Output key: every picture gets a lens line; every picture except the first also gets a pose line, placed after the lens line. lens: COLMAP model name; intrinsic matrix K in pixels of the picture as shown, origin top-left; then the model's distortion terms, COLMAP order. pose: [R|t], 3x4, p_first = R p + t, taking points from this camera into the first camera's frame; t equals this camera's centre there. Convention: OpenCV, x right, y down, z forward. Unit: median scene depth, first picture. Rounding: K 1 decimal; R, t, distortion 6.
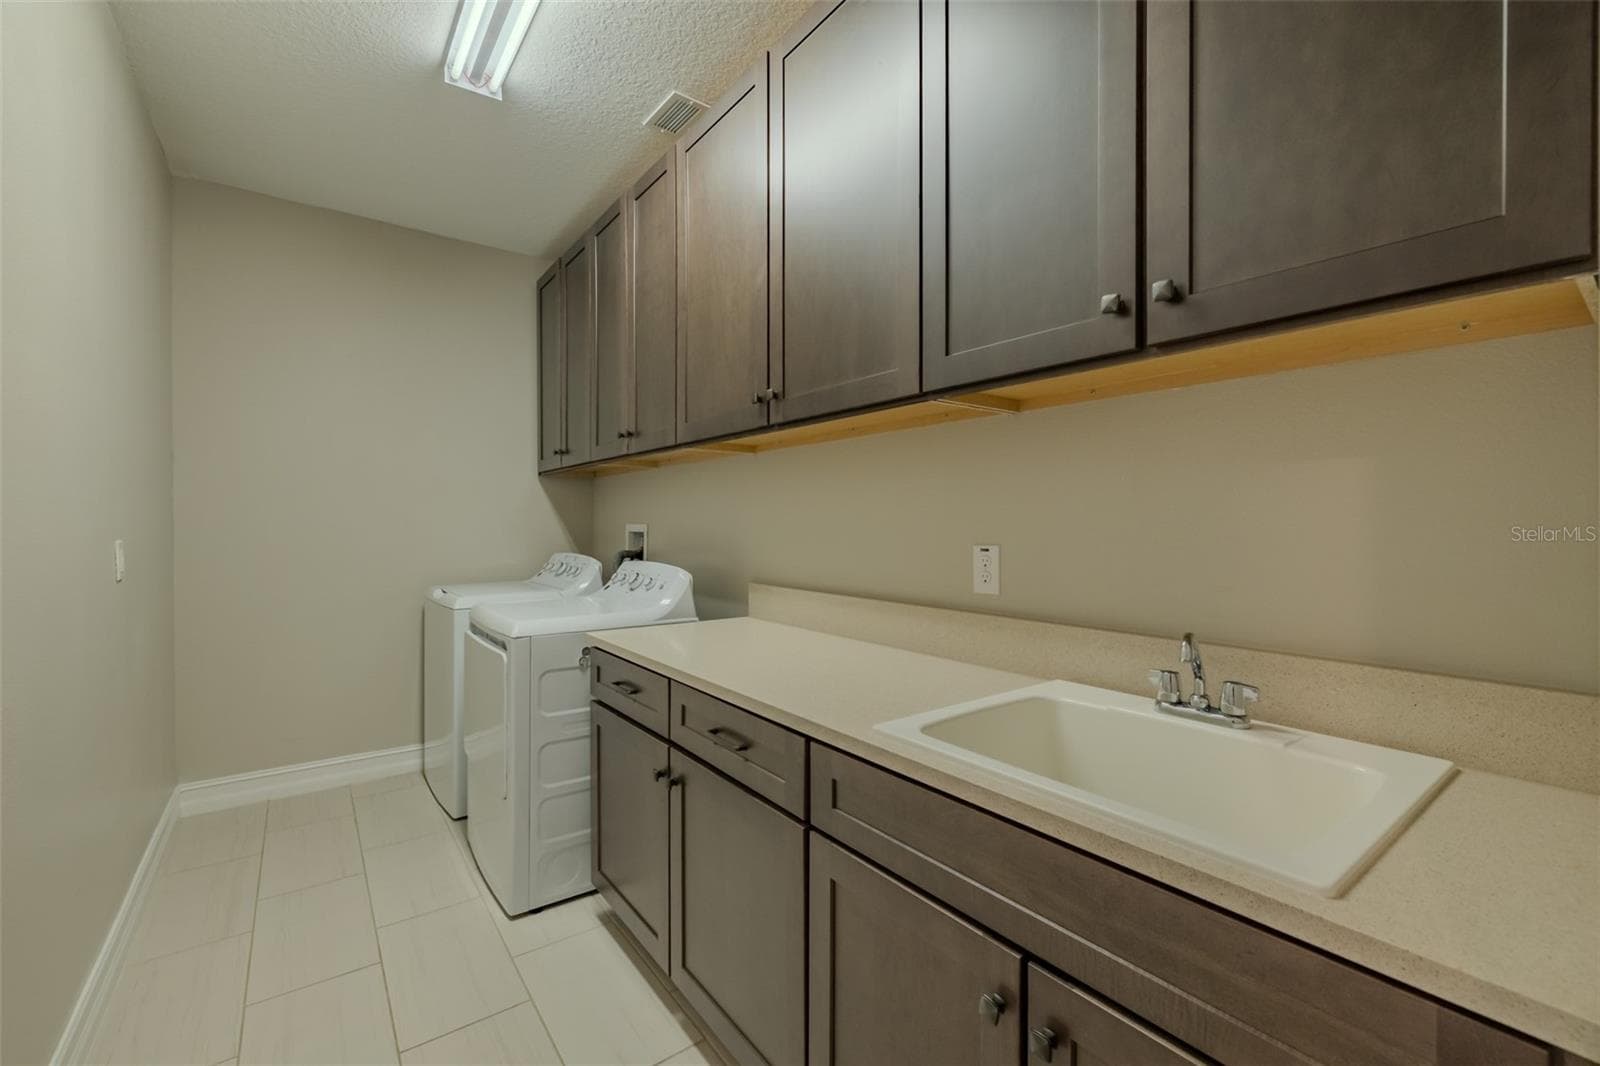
lens RADIAL K [[681.2, 0, 802.6], [0, 681.2, 528.9], [0, 0, 1]] dist [0.000405, 0.000436]
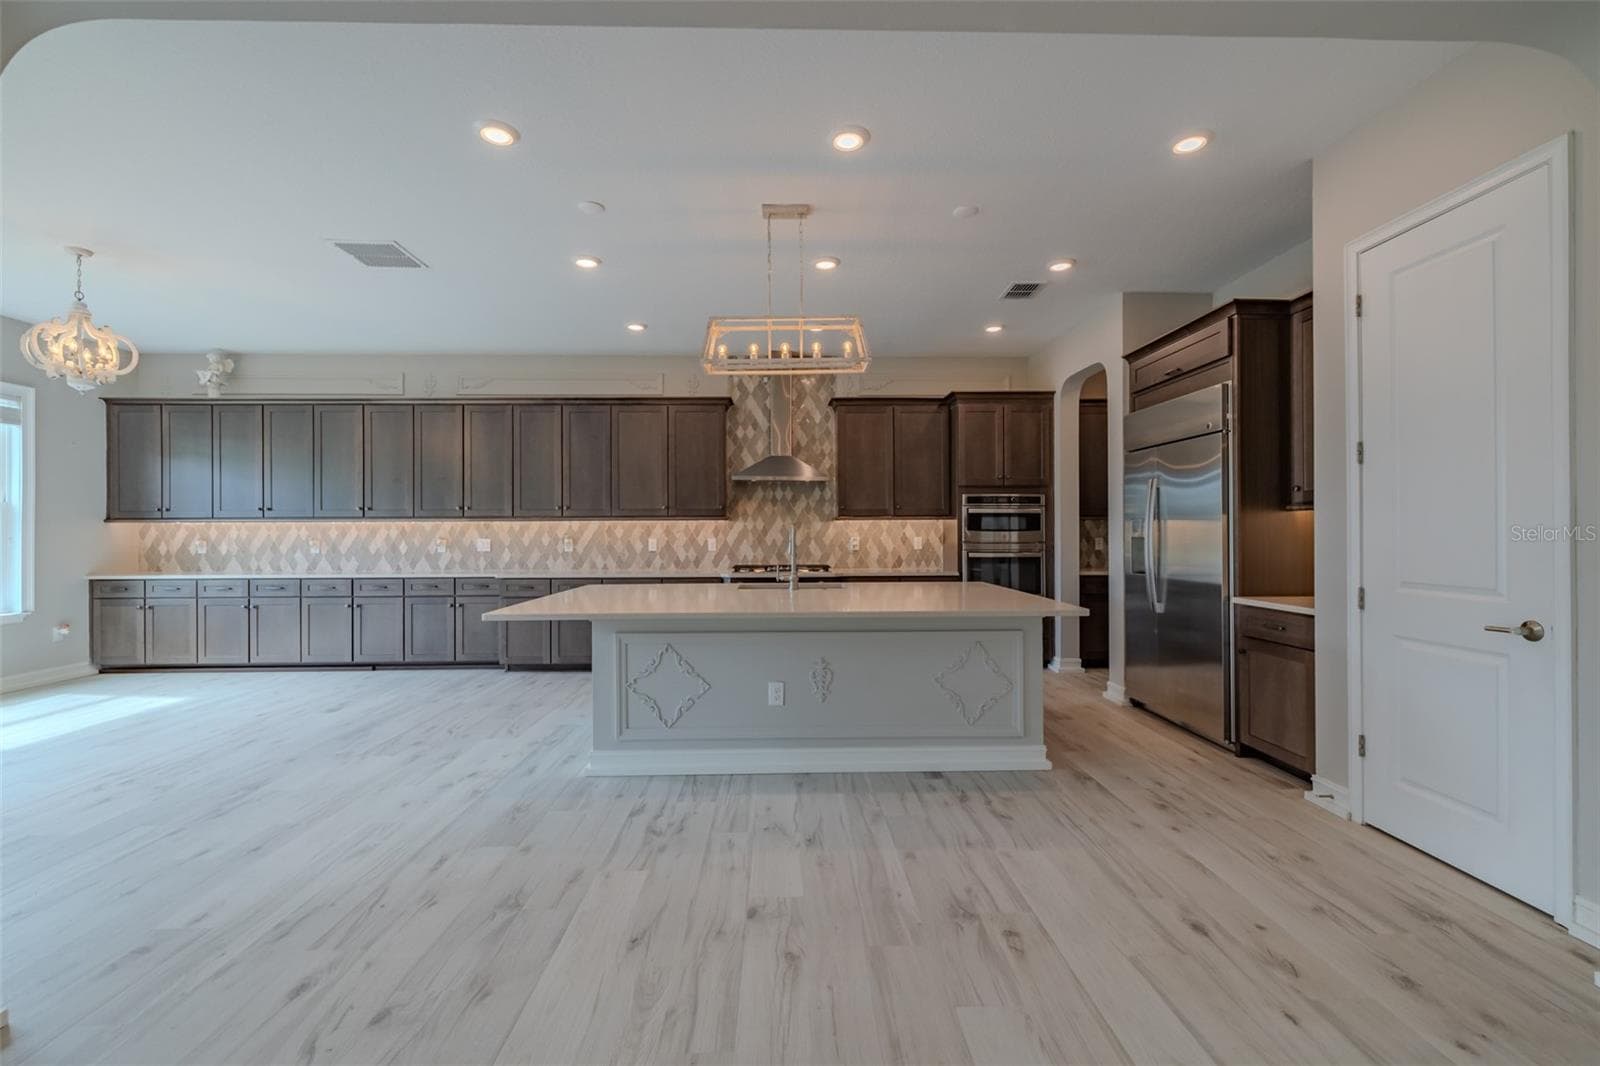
lens RADIAL K [[681.2, 0, 801.8], [0, 681.2, 537.3], [0, 0, 1]] dist [0.000405, 0.000436]
pose [[0.567194, -0.008614, 0.823539, -2.358657], [0.009596, 0.999947, 0.003851, -0.042804], [-0.823529, 0.005719, 0.567246, -5.808065]]
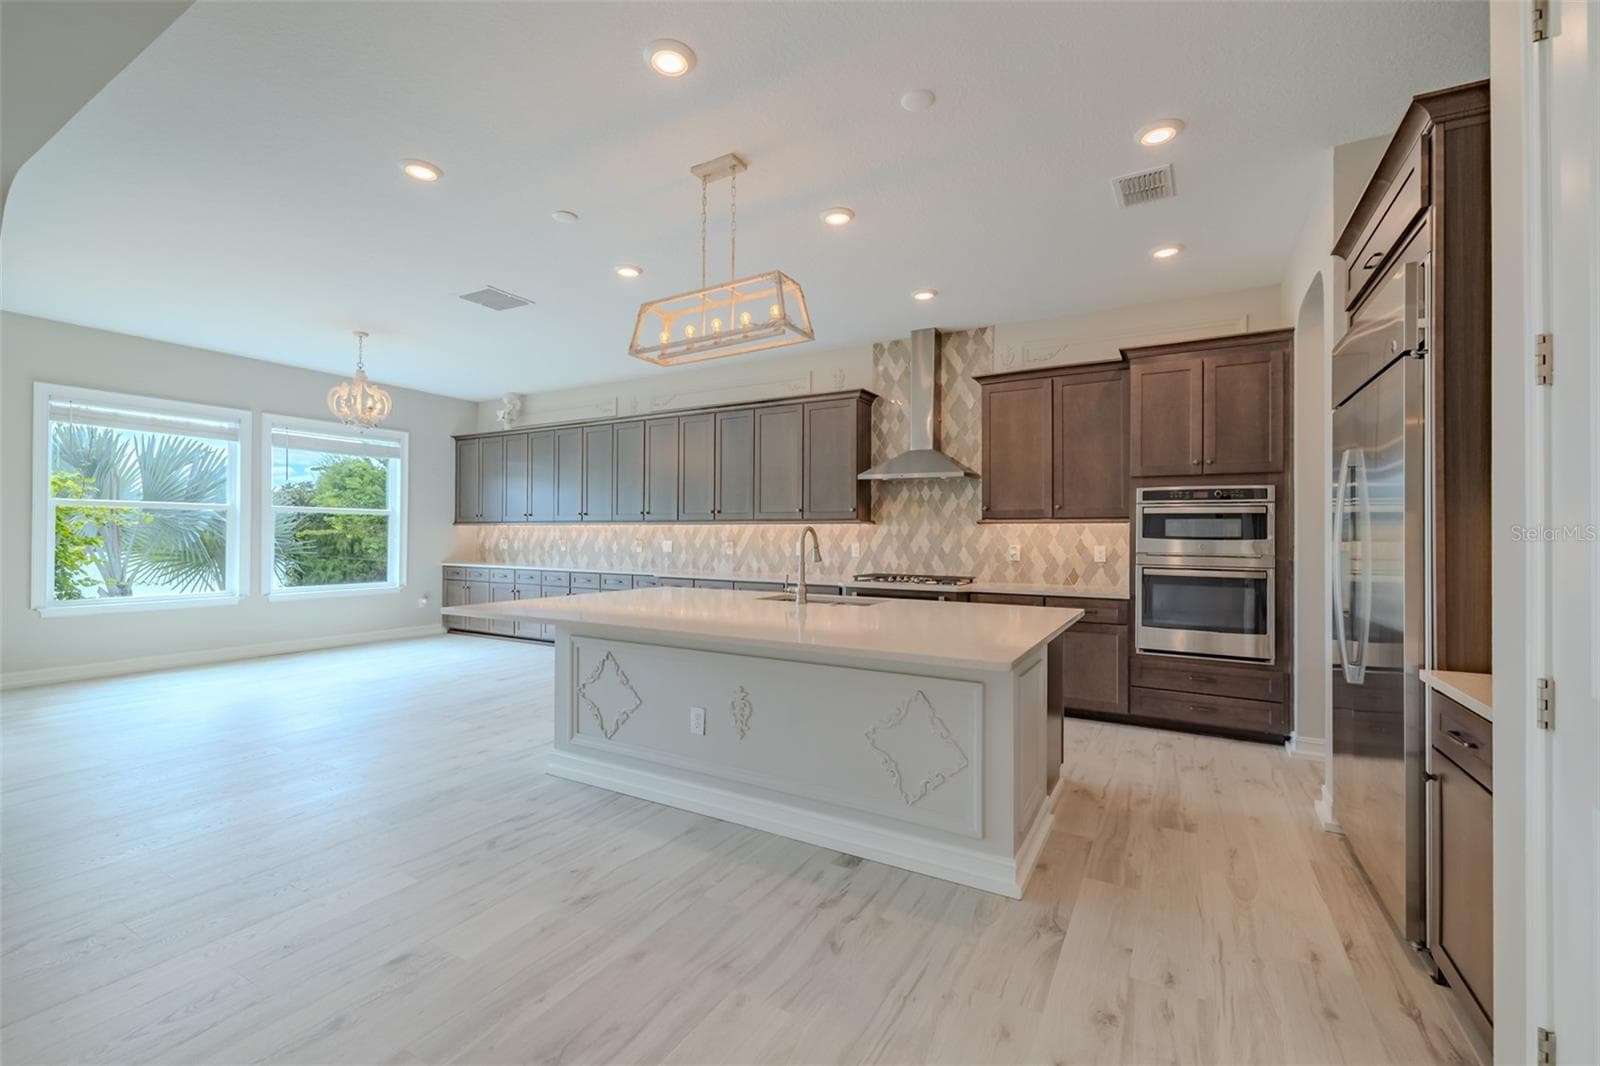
lens RADIAL K [[681.2, 0, 806.0], [0, 681.2, 534.7], [0, 0, 1]] dist [0.000405, 0.000436]
pose [[0.916951, 0.007268, 0.398933, -0.534783], [-0.004128, 0.999953, -0.008729, -0.037974], [-0.398978, 0.006357, 0.916939, -6.626935]]
